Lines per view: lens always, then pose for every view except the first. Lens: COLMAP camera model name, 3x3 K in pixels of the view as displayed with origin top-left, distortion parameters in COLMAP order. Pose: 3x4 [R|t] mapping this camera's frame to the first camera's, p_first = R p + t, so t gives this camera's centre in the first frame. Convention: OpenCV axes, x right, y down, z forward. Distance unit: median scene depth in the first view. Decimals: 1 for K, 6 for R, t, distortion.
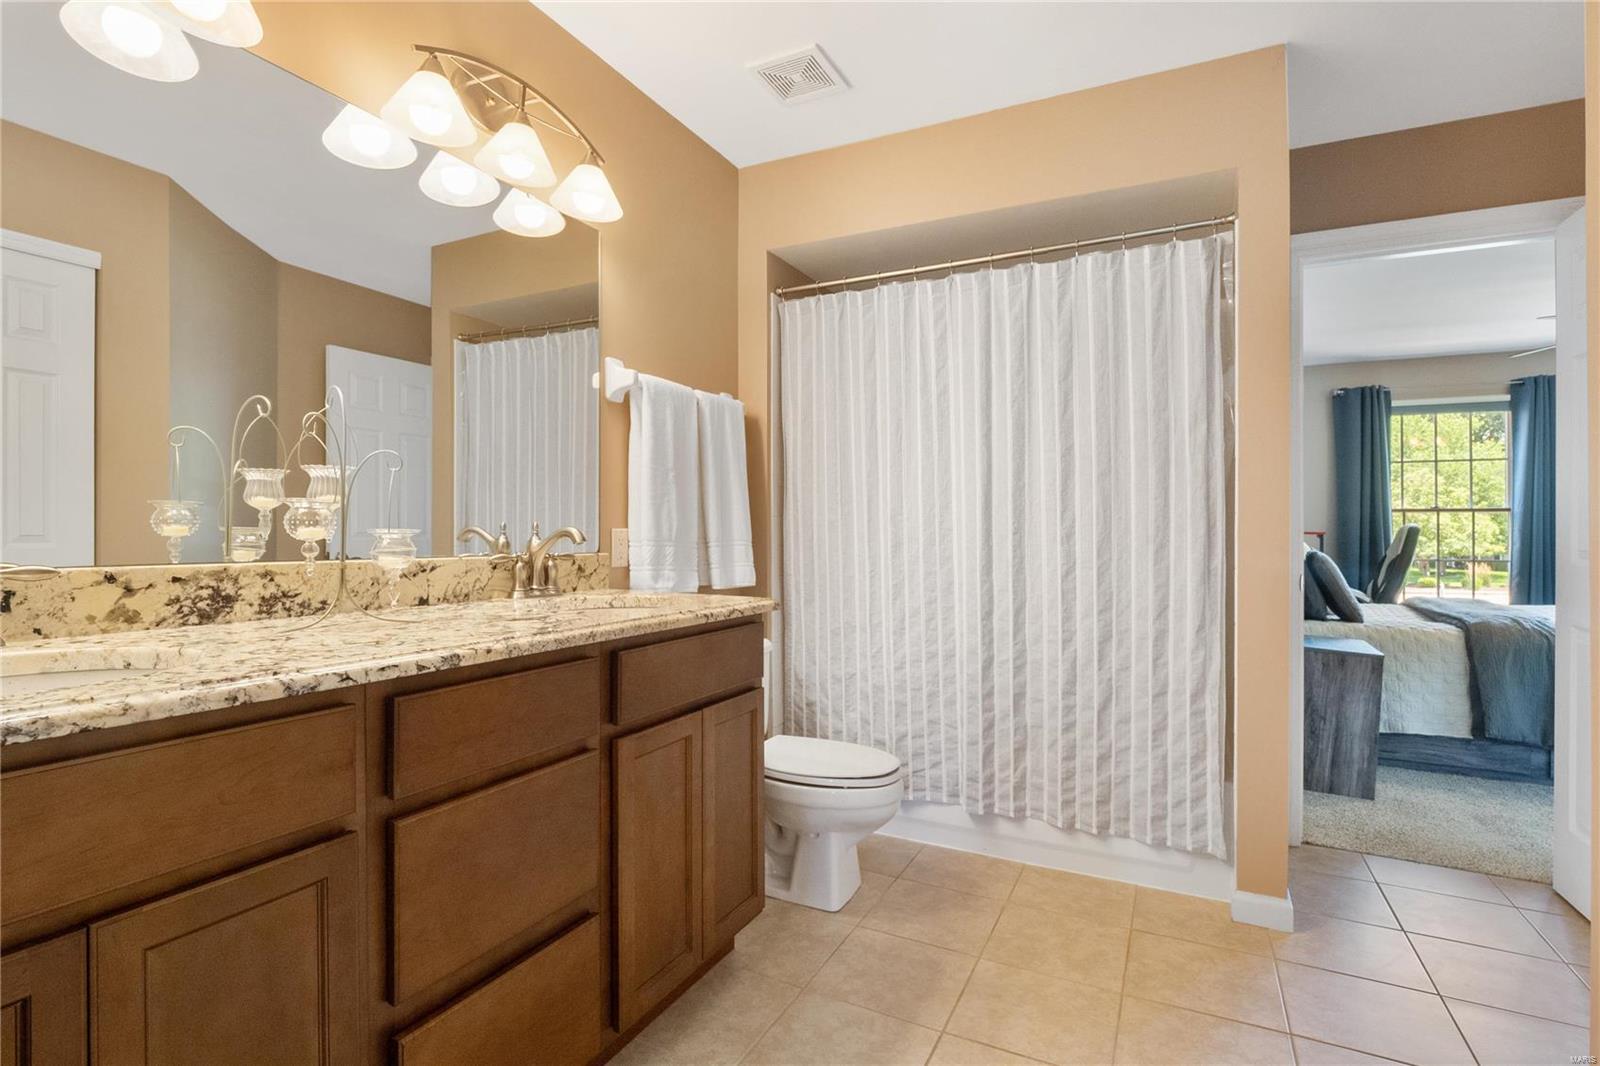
lens RADIAL K [[768.1, 0, 807.3], [0, 768.1, 529.3], [0, 0, 1]] dist [-0.003849, -0.000596]
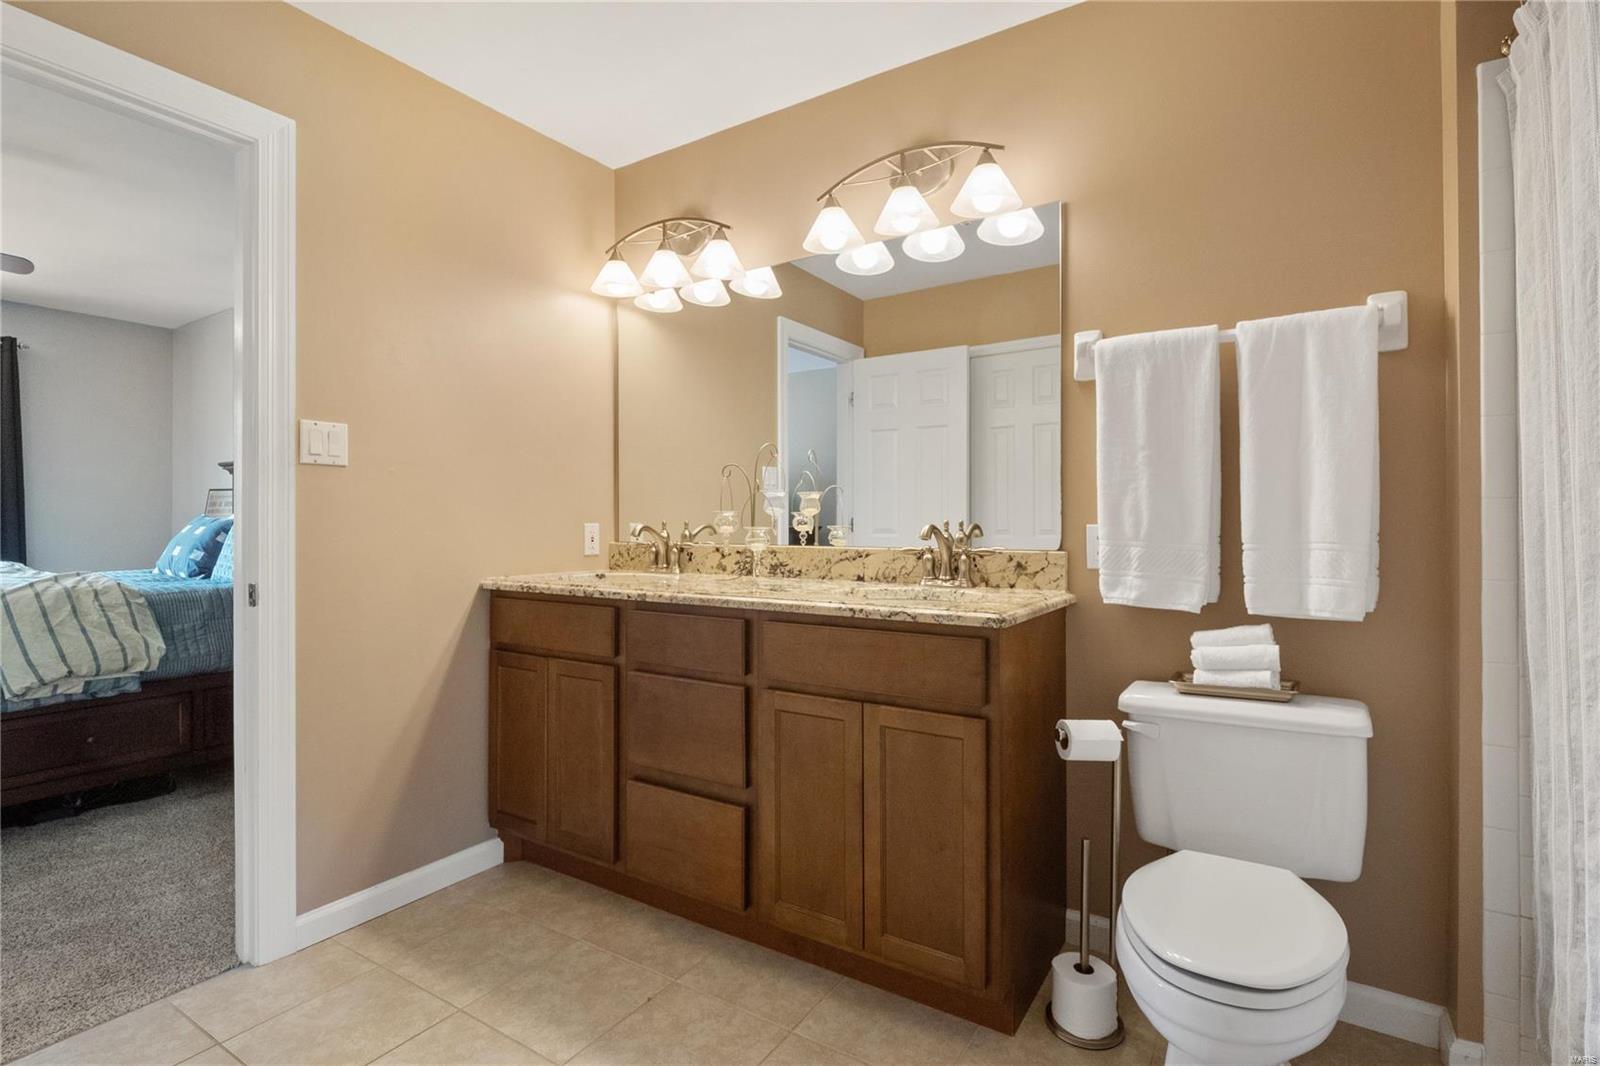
lens RADIAL K [[768.1, 0, 803.4], [0, 768.1, 526.1], [0, 0, 1]] dist [-0.003849, -0.000596]
pose [[-0.103072, -0.004816, -0.994662, 0.877553], [0.003085, 0.999982, -0.005162, 0.006085], [0.994669, -0.003601, -0.103055, 1.023192]]
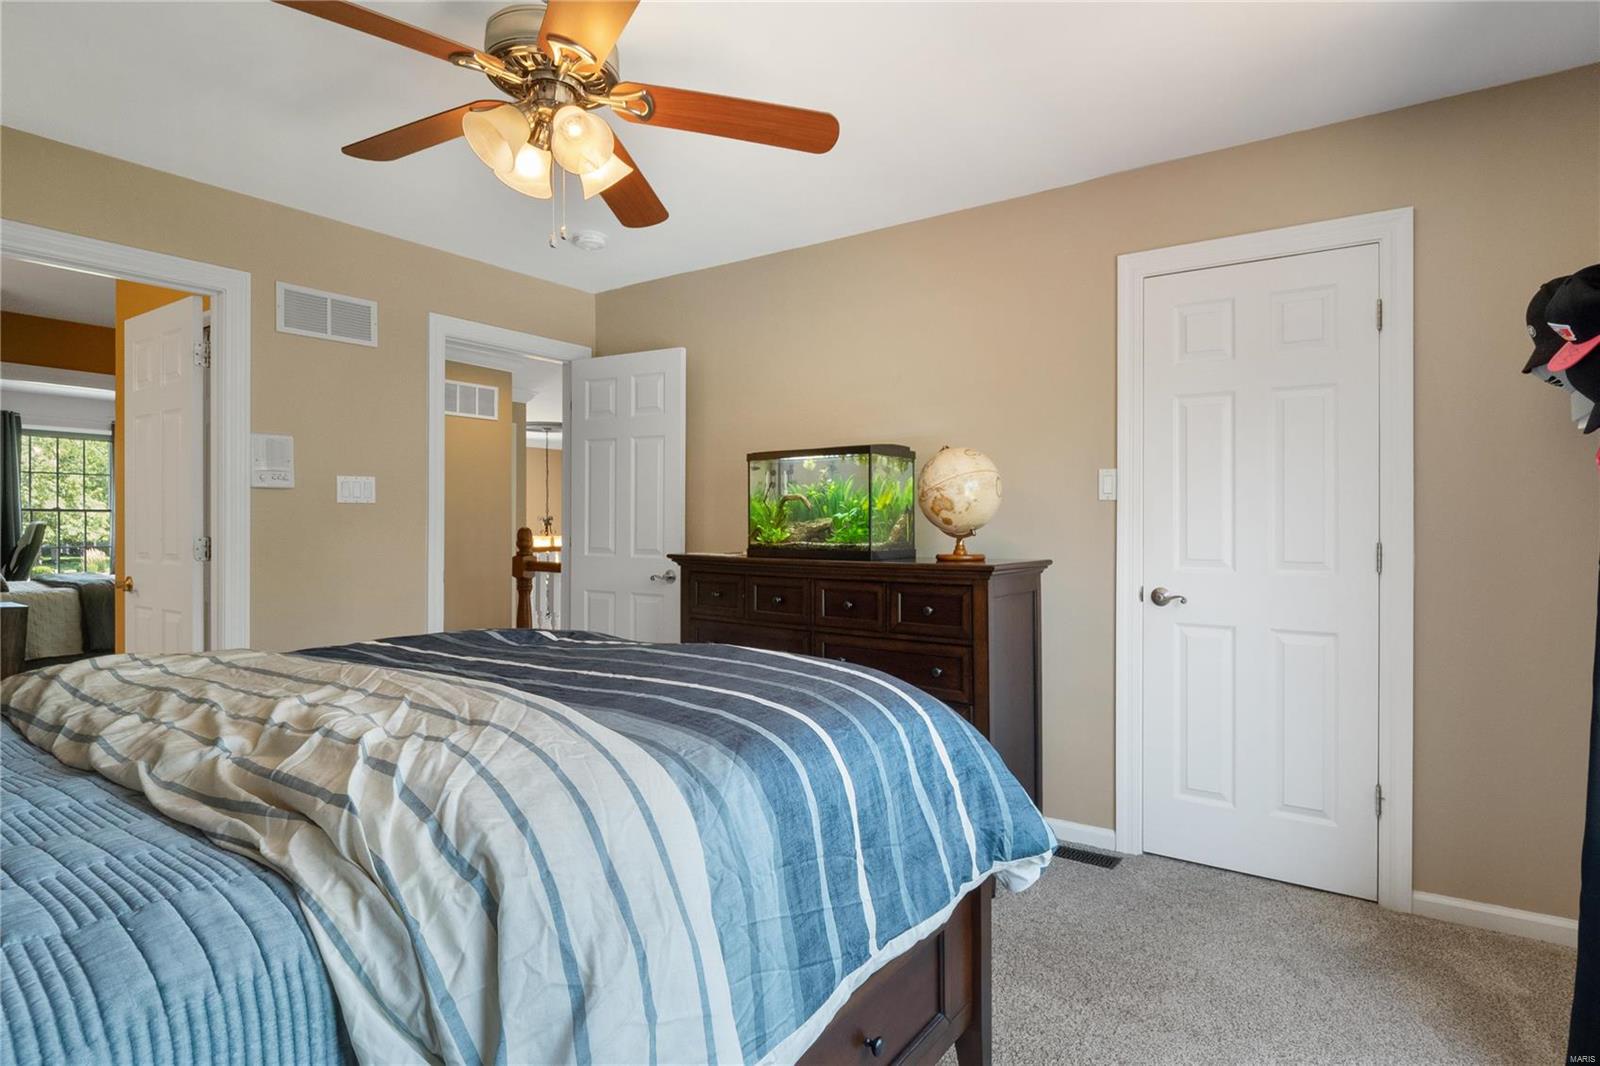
lens RADIAL K [[823.1, 0, 803.5], [0, 823.1, 520.9], [0, 0, 1]] dist [-0.003268, -0.000653]
pose [[0.138677, -0.003050, 0.990333, -0.743052], [-0.006623, 0.999970, 0.004007, -0.036194], [-0.990316, -0.007115, 0.138653, -0.870759]]
